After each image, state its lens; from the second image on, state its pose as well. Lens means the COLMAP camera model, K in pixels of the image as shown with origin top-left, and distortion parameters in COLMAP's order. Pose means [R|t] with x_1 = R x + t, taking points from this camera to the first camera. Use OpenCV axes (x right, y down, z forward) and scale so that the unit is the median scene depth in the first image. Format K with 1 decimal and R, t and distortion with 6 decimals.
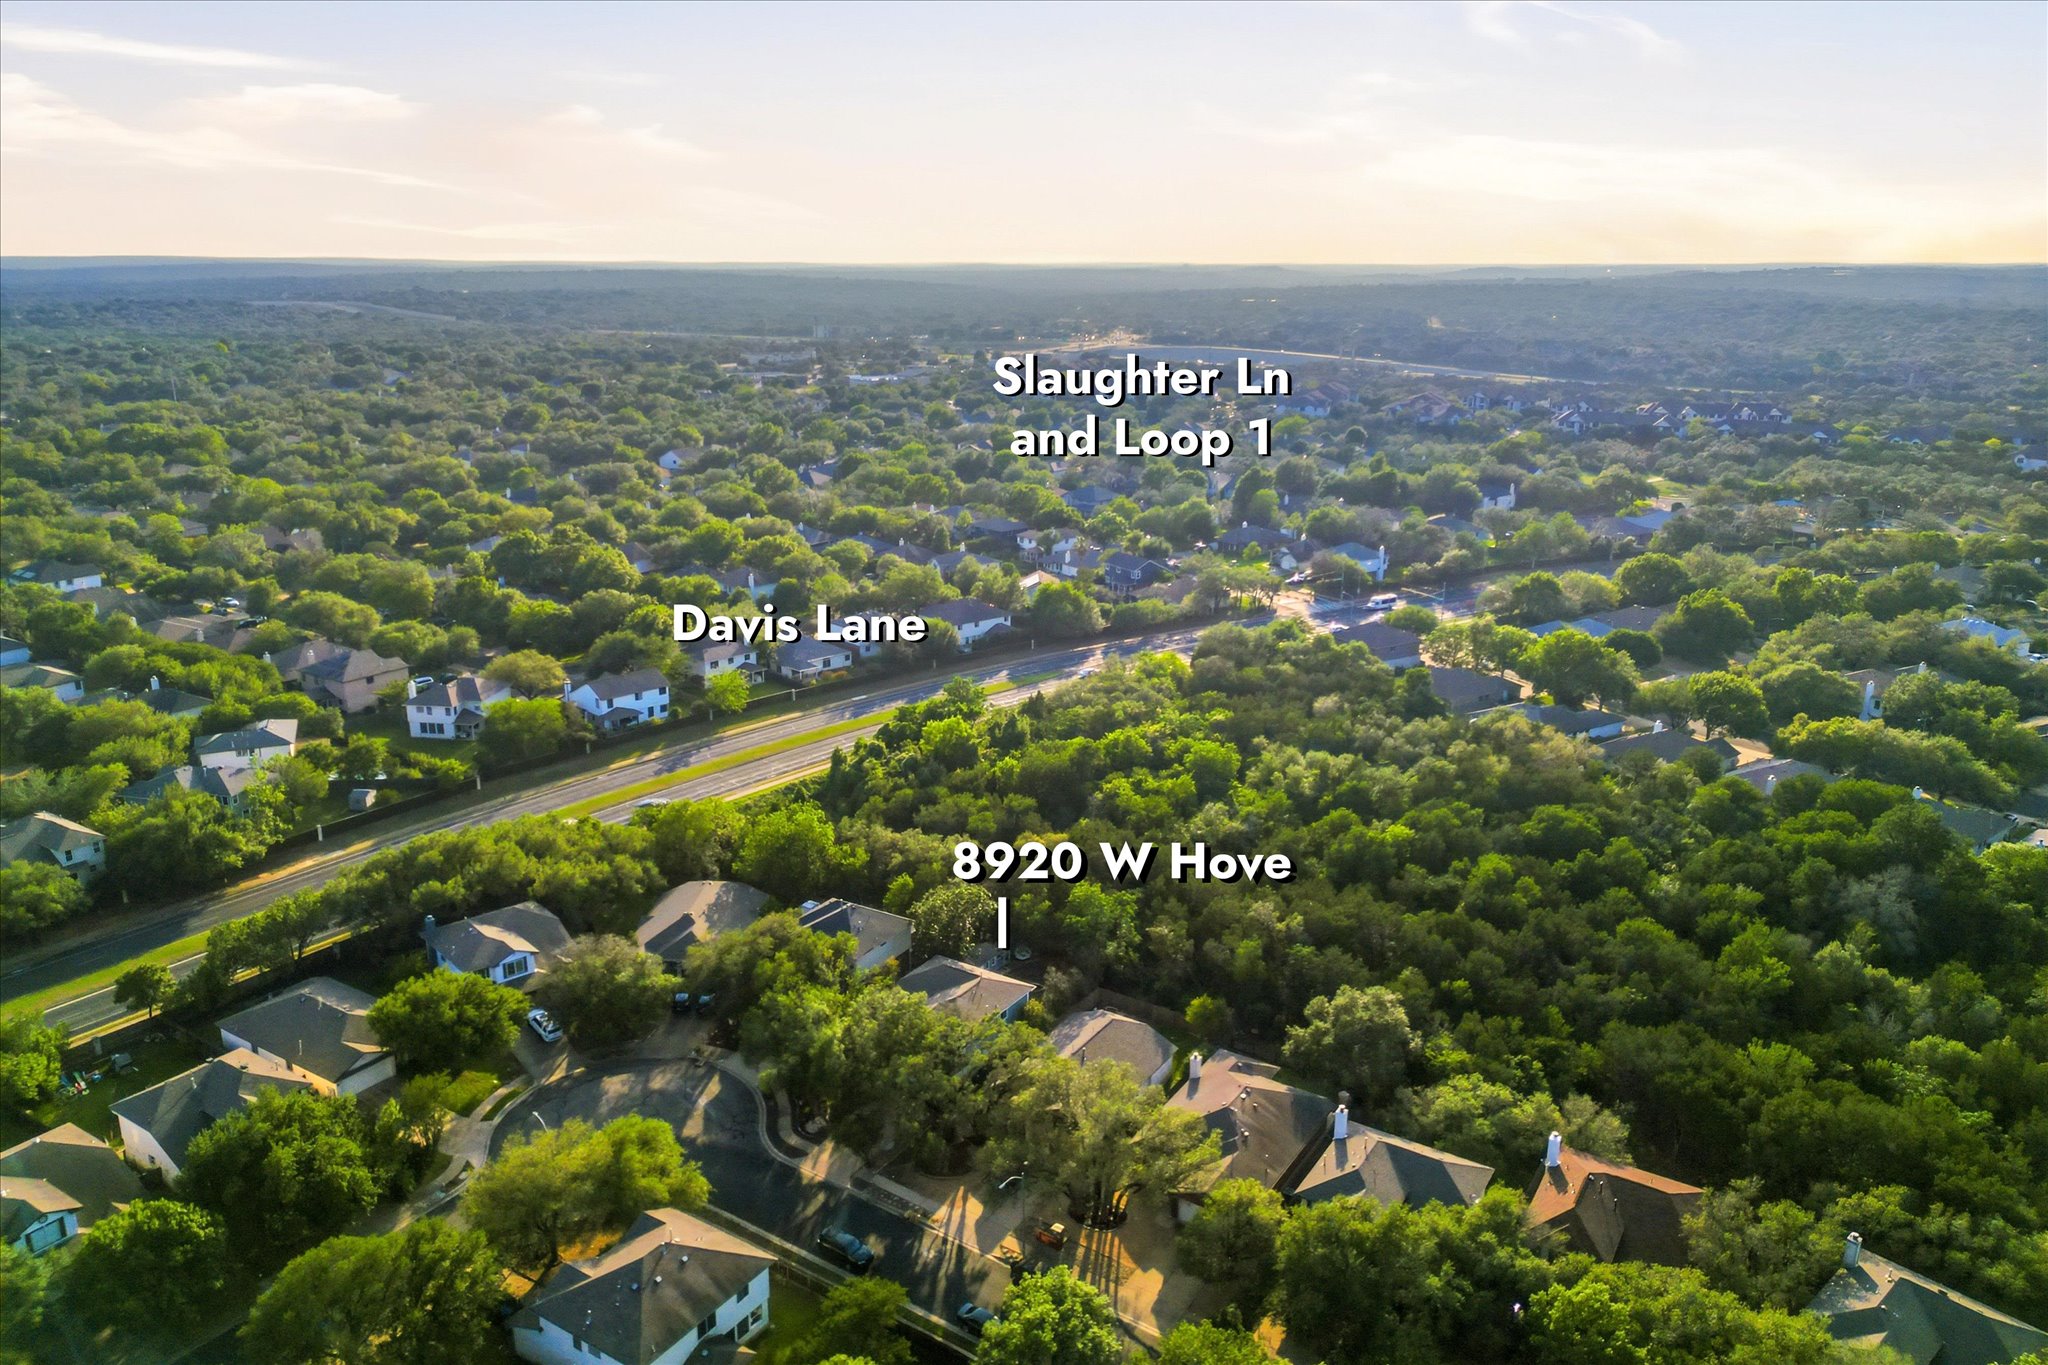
lens RADIAL K [[1358.4, 0, 1024.0], [0, 1358.4, 682.5], [0, 0, 1]] dist [0.049794, -0.002001]
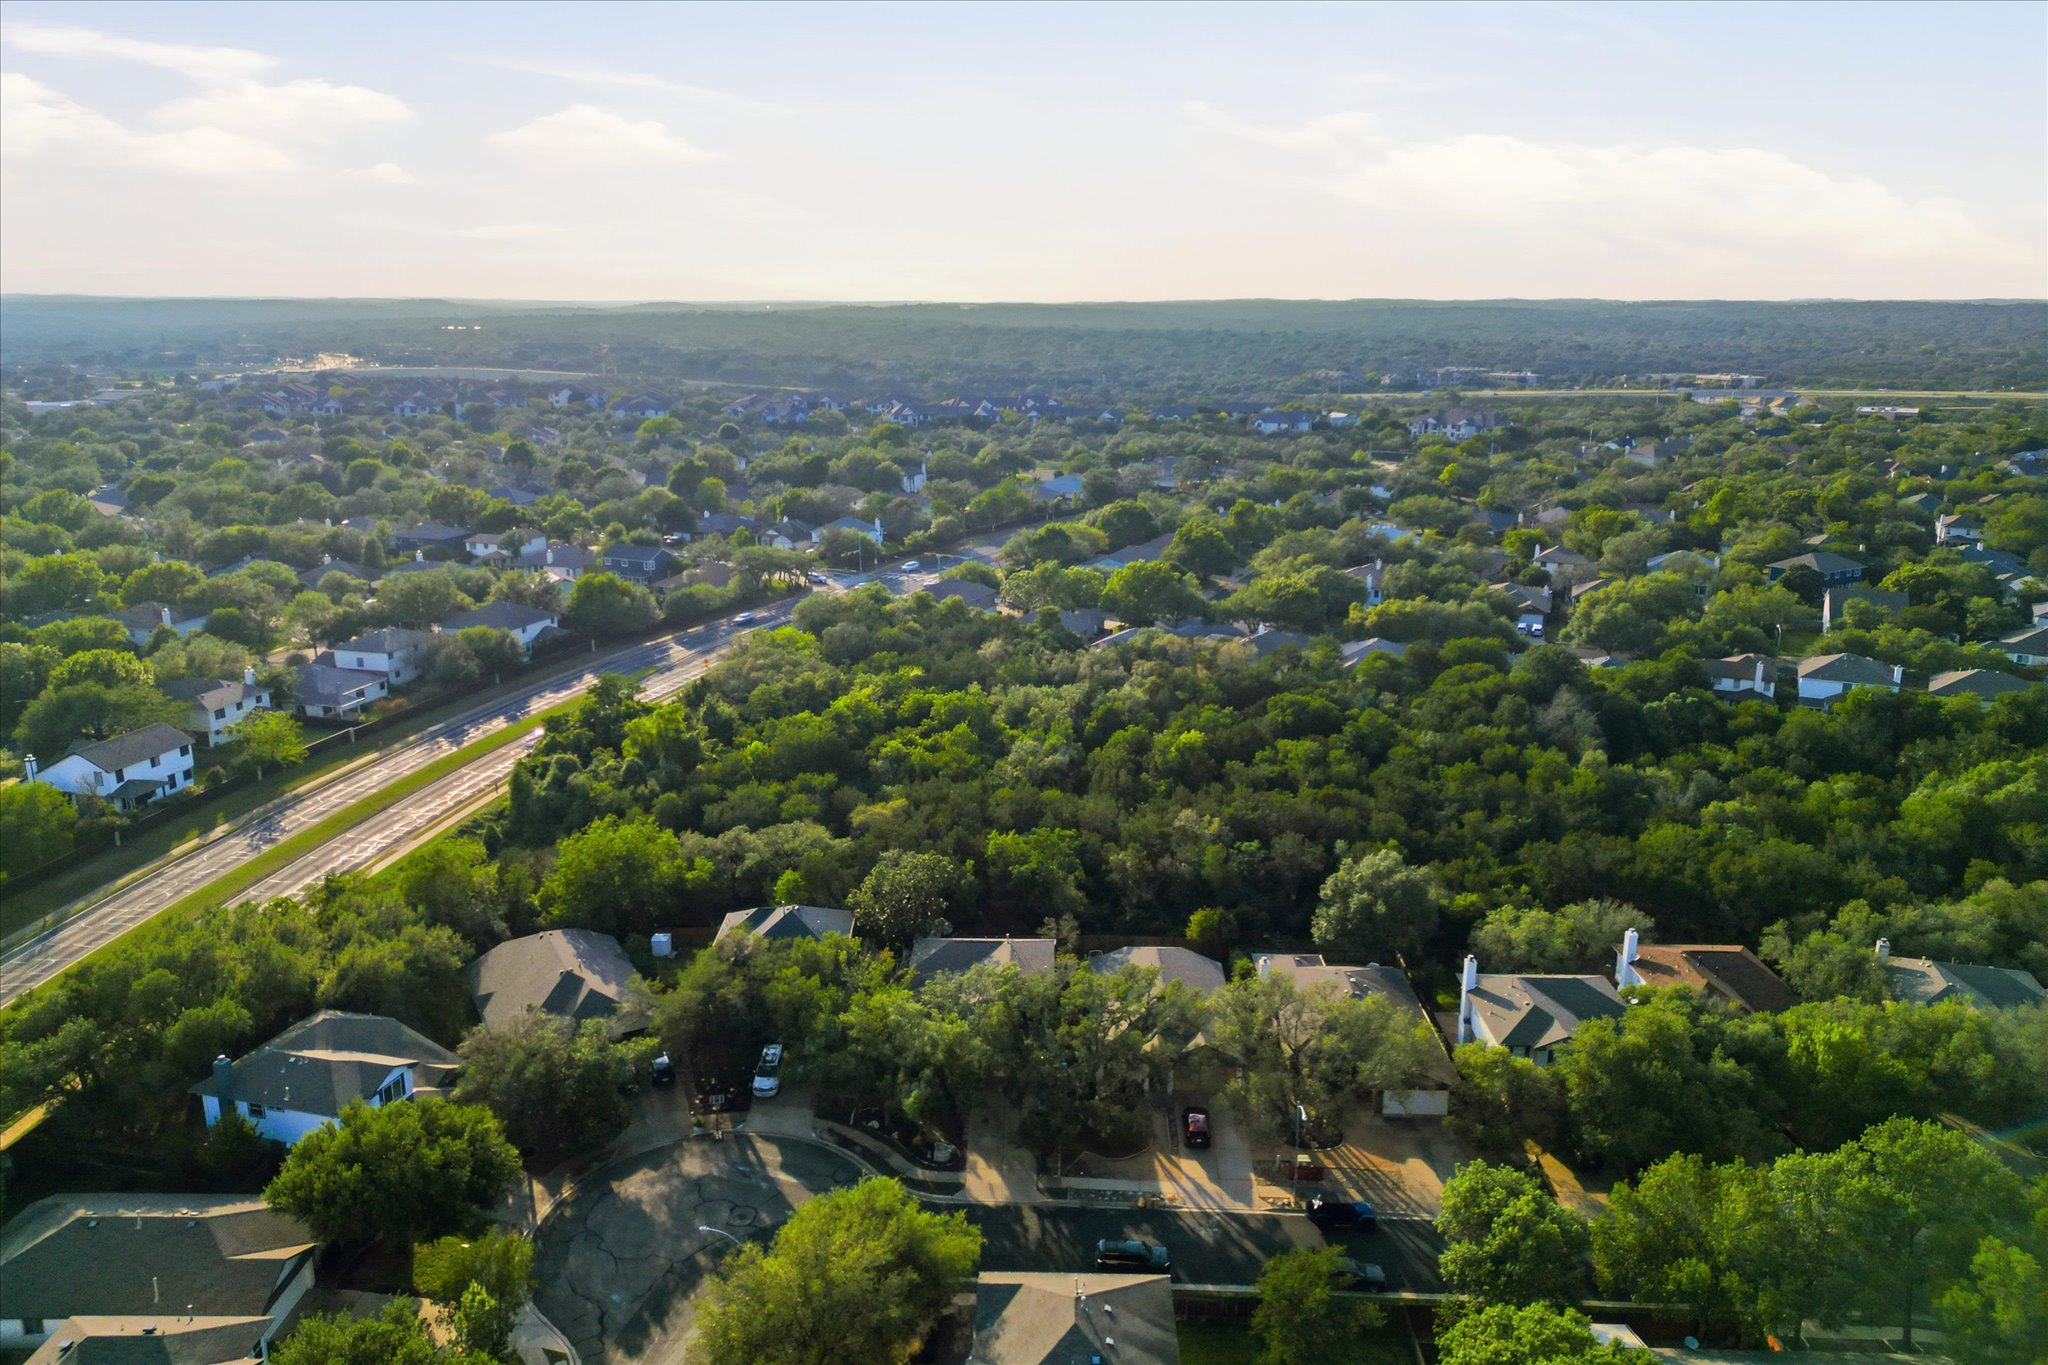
lens RADIAL K [[1358.4, 0, 1024.0], [0, 1358.4, 682.5], [0, 0, 1]] dist [0.049794, -0.002001]
pose [[0.862488, -0.140680, 0.486132, -0.235169], [0.148371, 0.988667, 0.022871, 0.020092], [-0.483840, 0.052402, 0.873586, 0.130506]]
